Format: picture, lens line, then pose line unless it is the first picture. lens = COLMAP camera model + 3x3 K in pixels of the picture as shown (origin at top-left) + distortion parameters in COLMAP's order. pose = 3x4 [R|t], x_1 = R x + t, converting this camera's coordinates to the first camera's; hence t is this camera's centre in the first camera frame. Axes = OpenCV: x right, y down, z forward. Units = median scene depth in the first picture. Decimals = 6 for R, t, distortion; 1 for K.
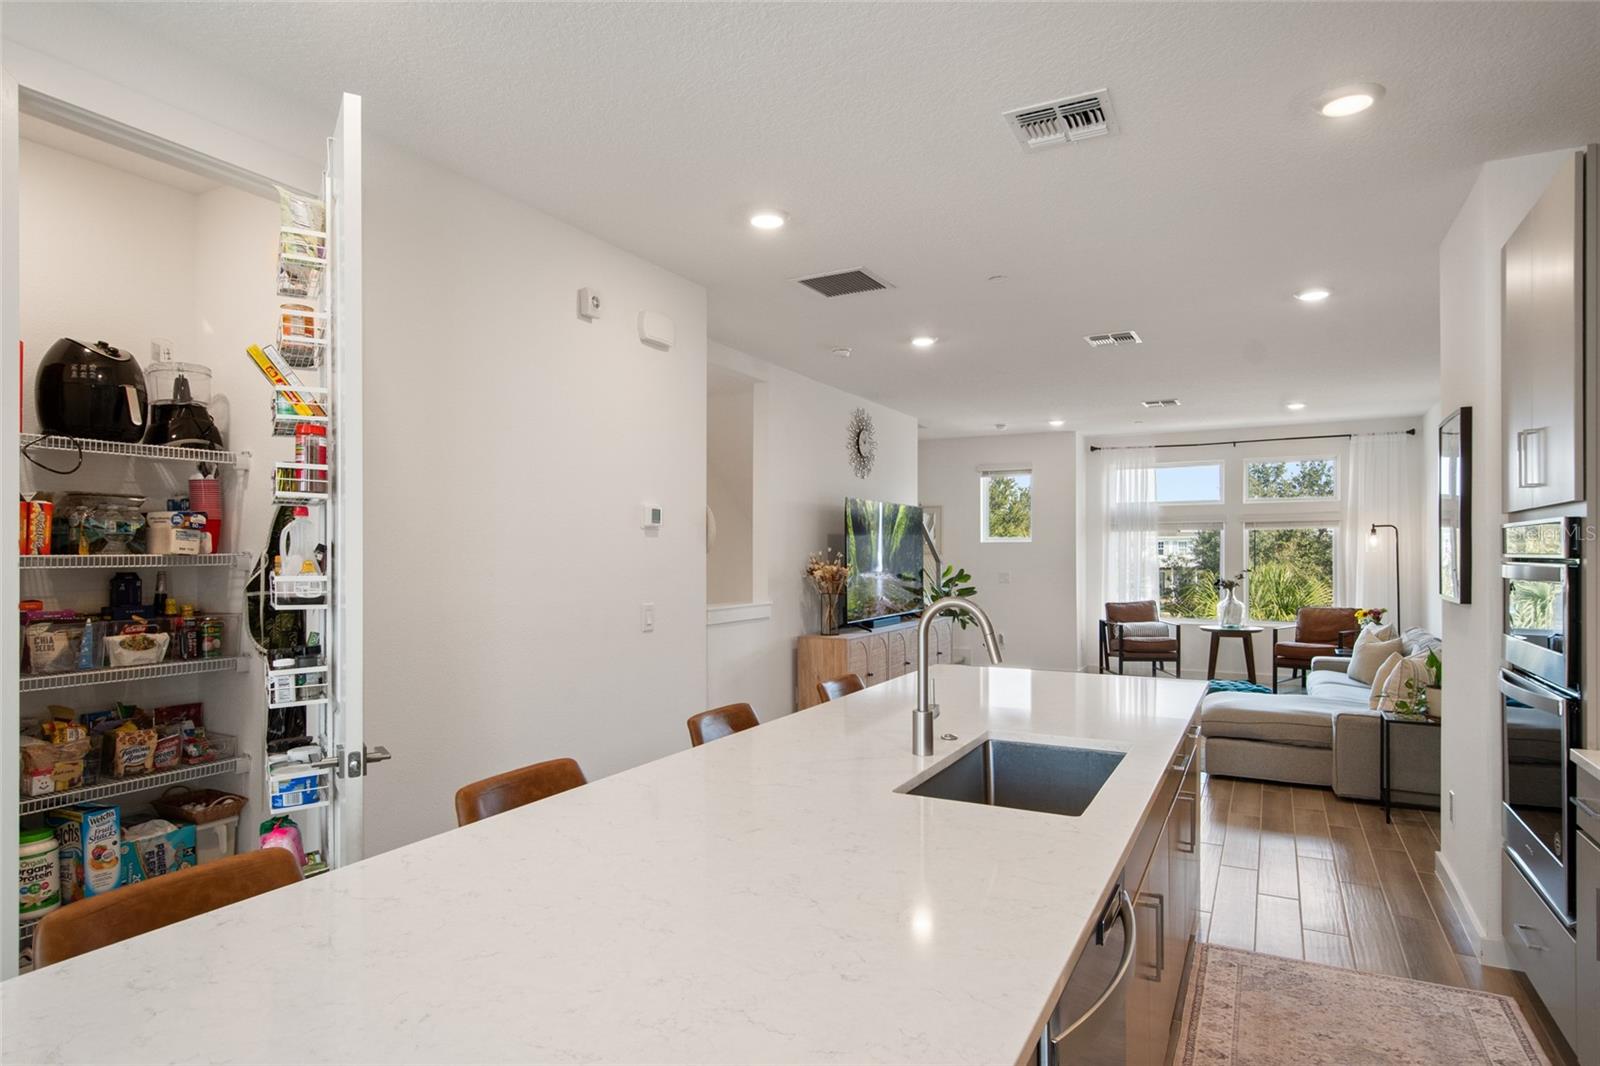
lens RADIAL K [[895.9, 0, 806.5], [0, 895.9, 555.6], [0, 0, 1]] dist [0.020259, -0.013233]
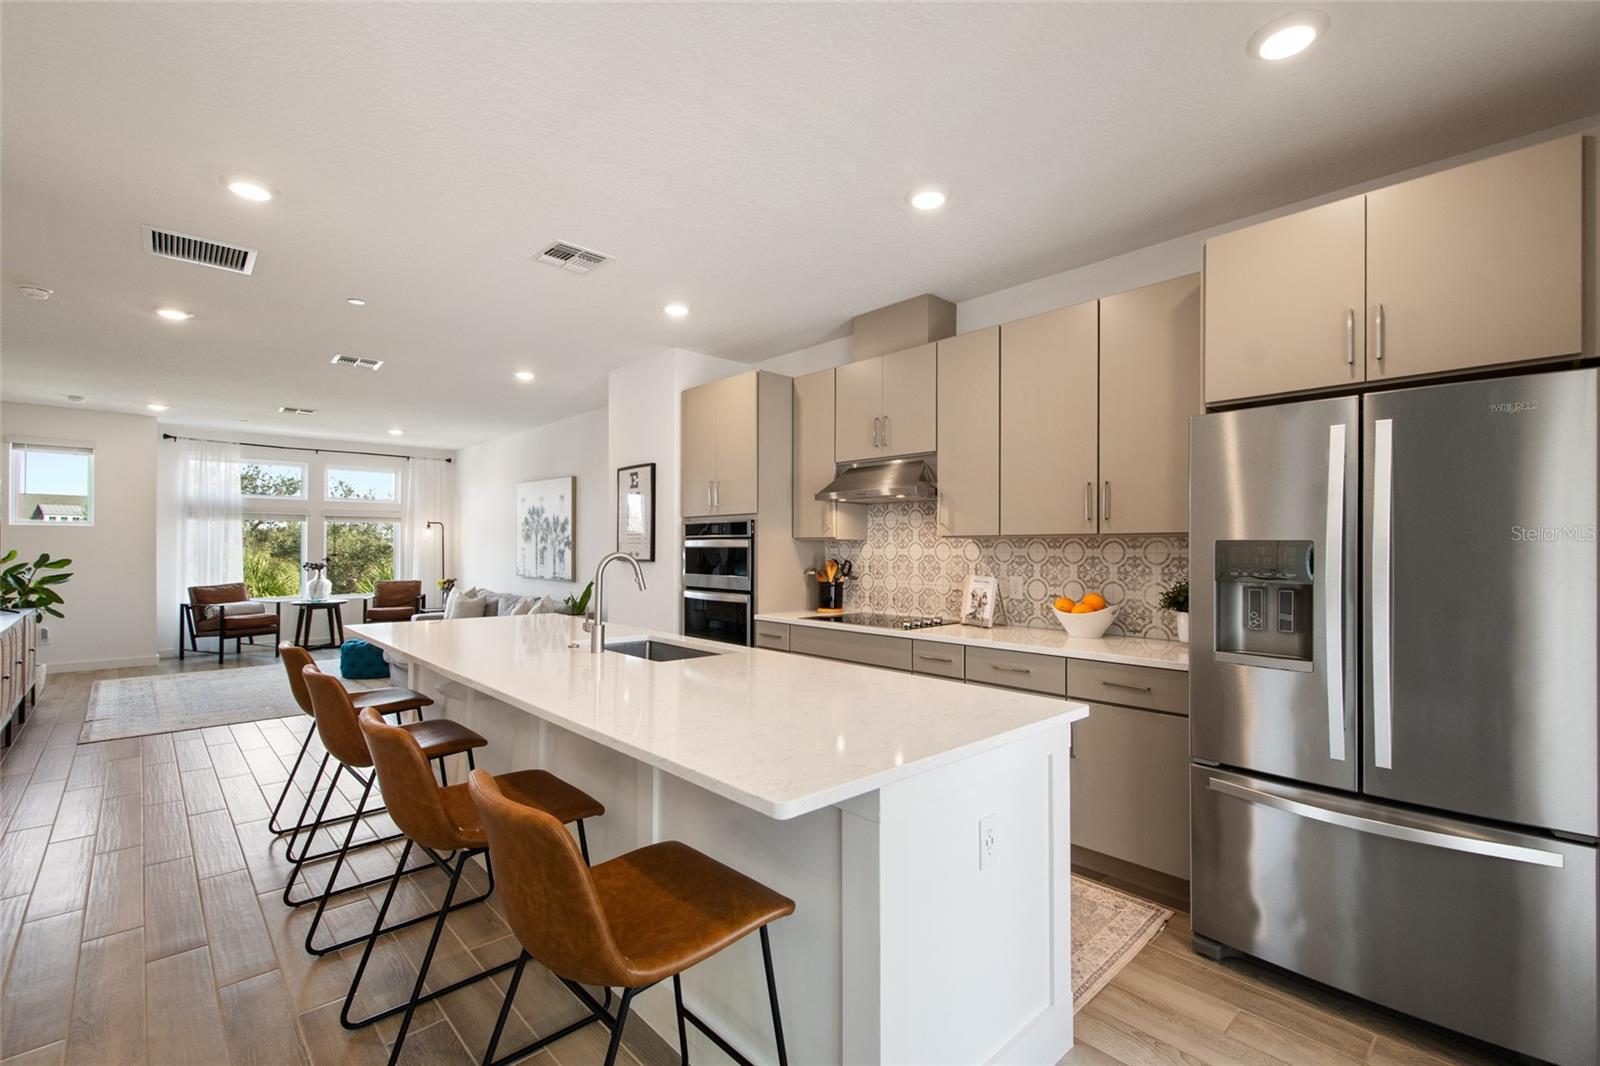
lens RADIAL K [[699.8, 0, 808.8], [0, 699.8, 540.1], [0, 0, 1]] dist [0.014062, -0.004889]
pose [[0.325353, 0.014264, 0.945485, -0.273911], [-0.001359, 0.999892, -0.014617, 0.012243], [-0.945592, 0.003471, 0.325337, 0.075978]]
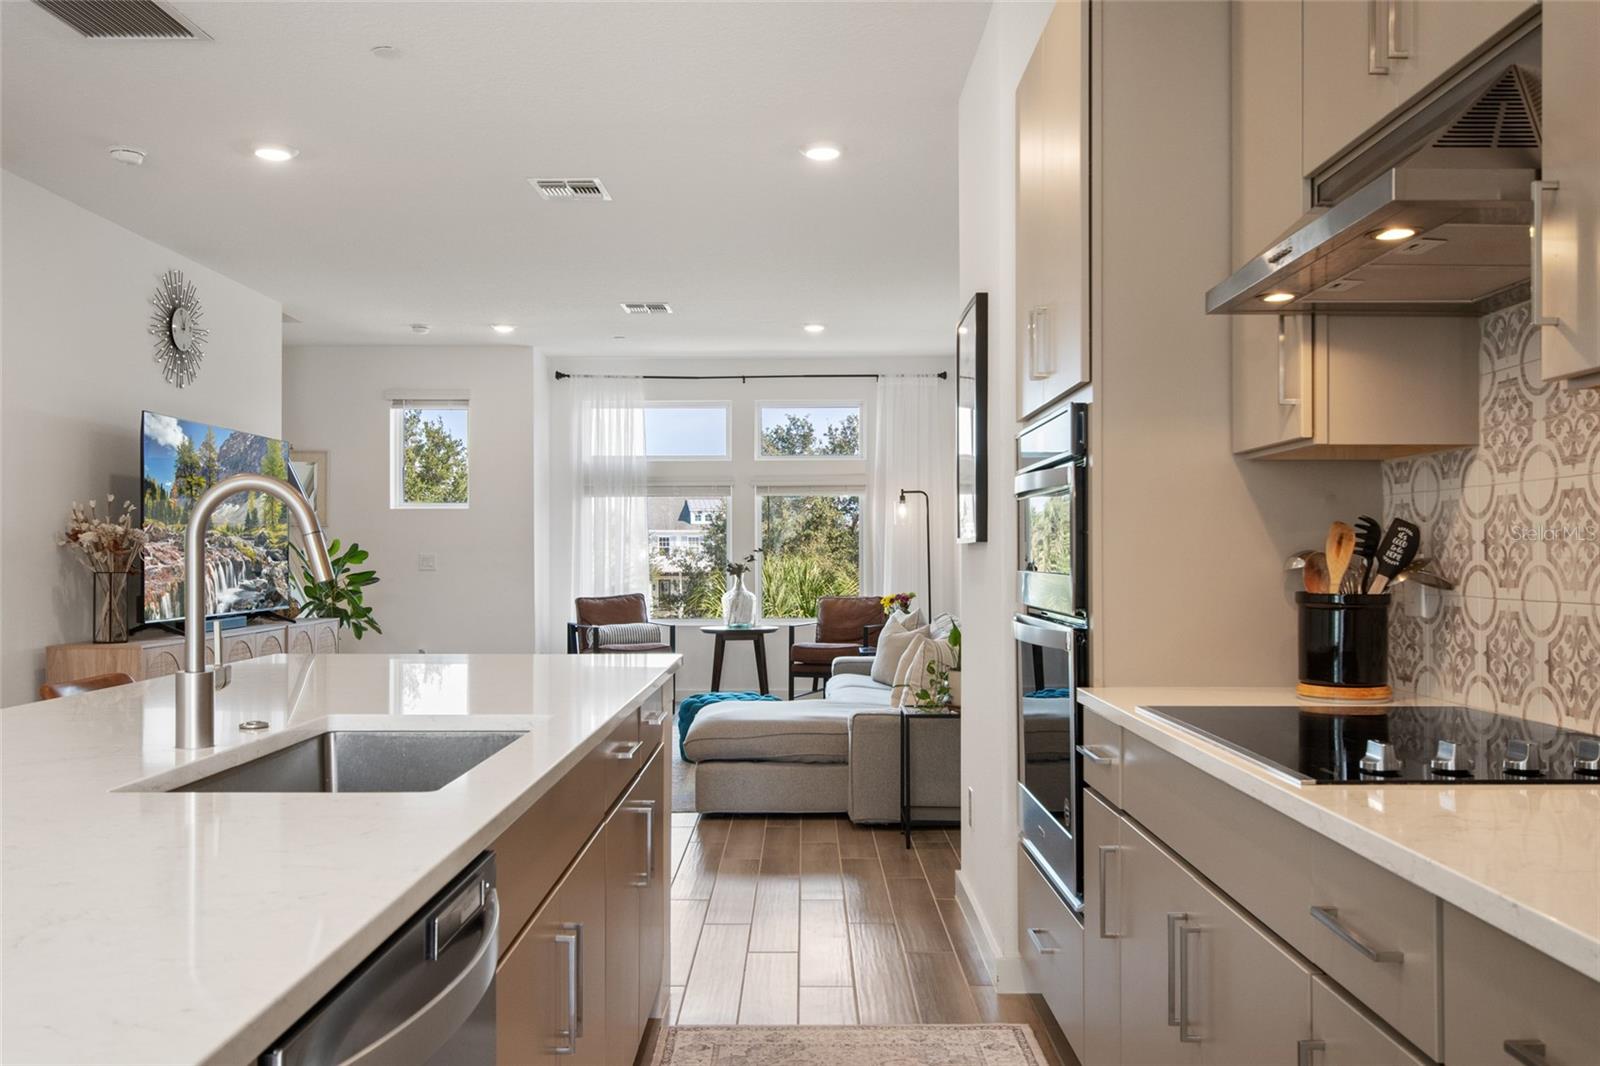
lens RADIAL K [[1326.0, 0, 800.9], [0, 1326.0, 543.6], [0, 0, 1]] dist [0.014890, -0.018726]
pose [[0.888653, 0.003995, 0.458562, 0.025299], [0.001391, 0.999934, -0.011407, 0.030104], [-0.458577, 0.010774, 0.888589, 0.017889]]
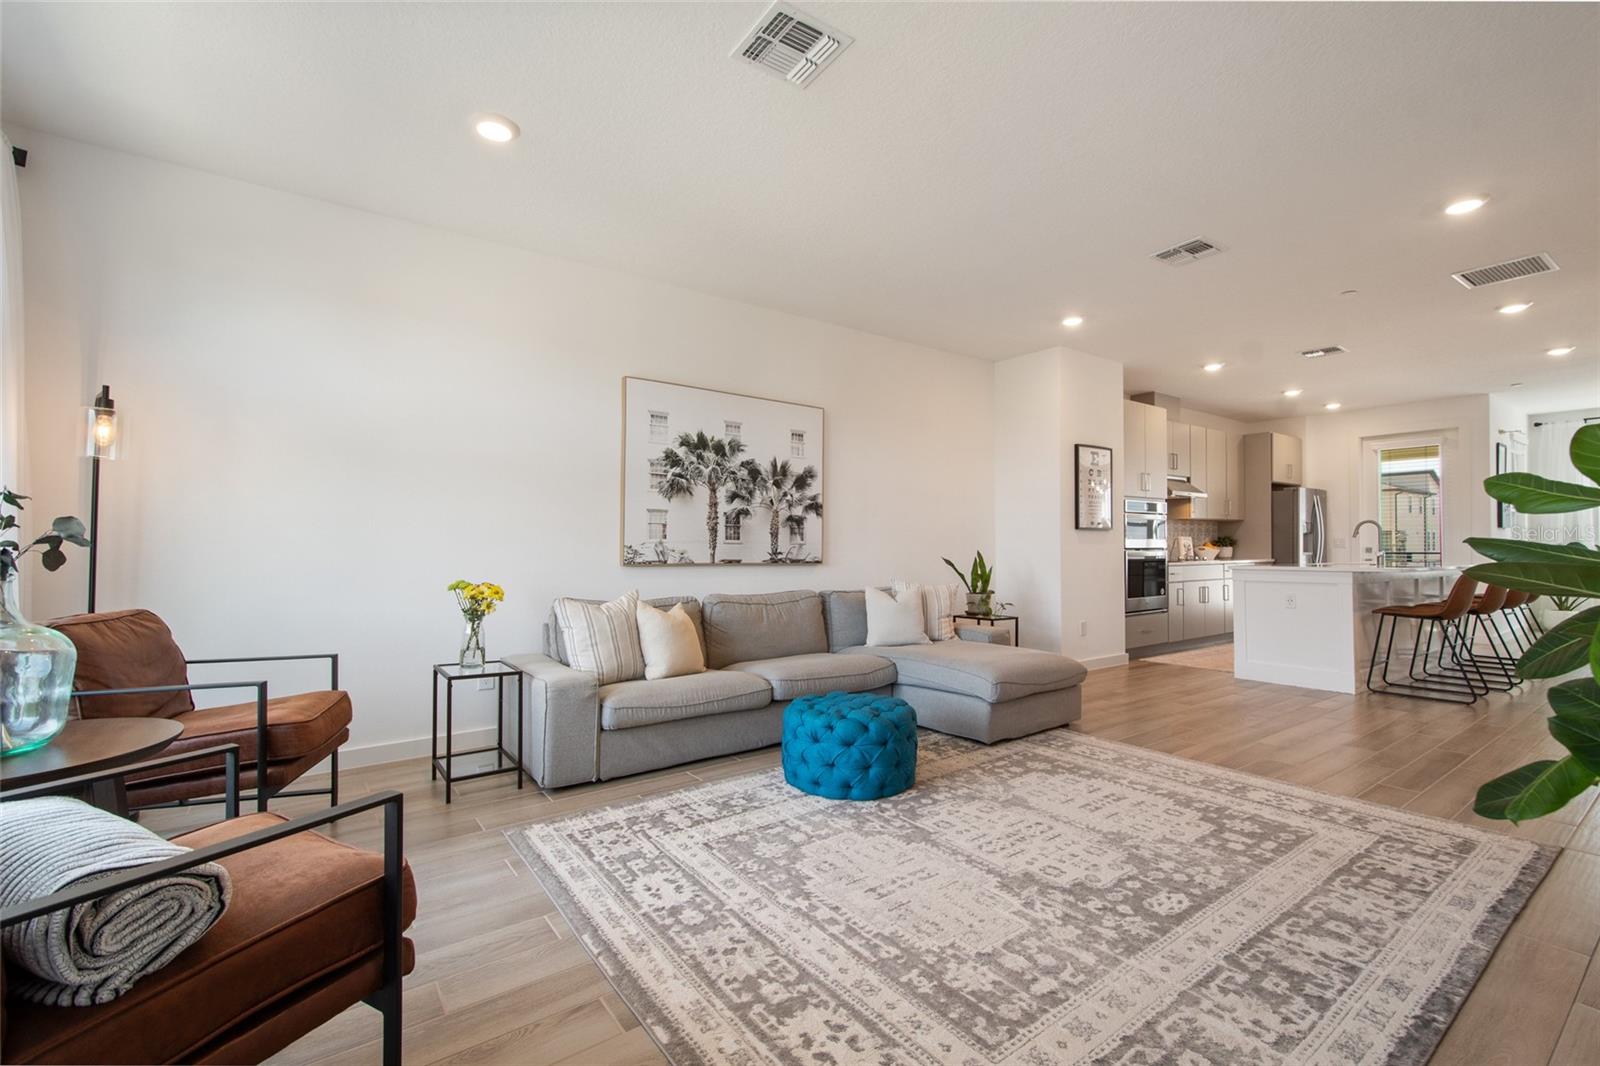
lens RADIAL K [[699.8, 0, 808.8], [0, 699.8, 540.1], [0, 0, 1]] dist [0.014062, -0.004889]
pose [[-0.898441, 0.009183, 0.438999, 0.279582], [0.006057, 0.999945, -0.008522, 0.040479], [-0.439053, -0.004998, -0.898447, 1.346461]]
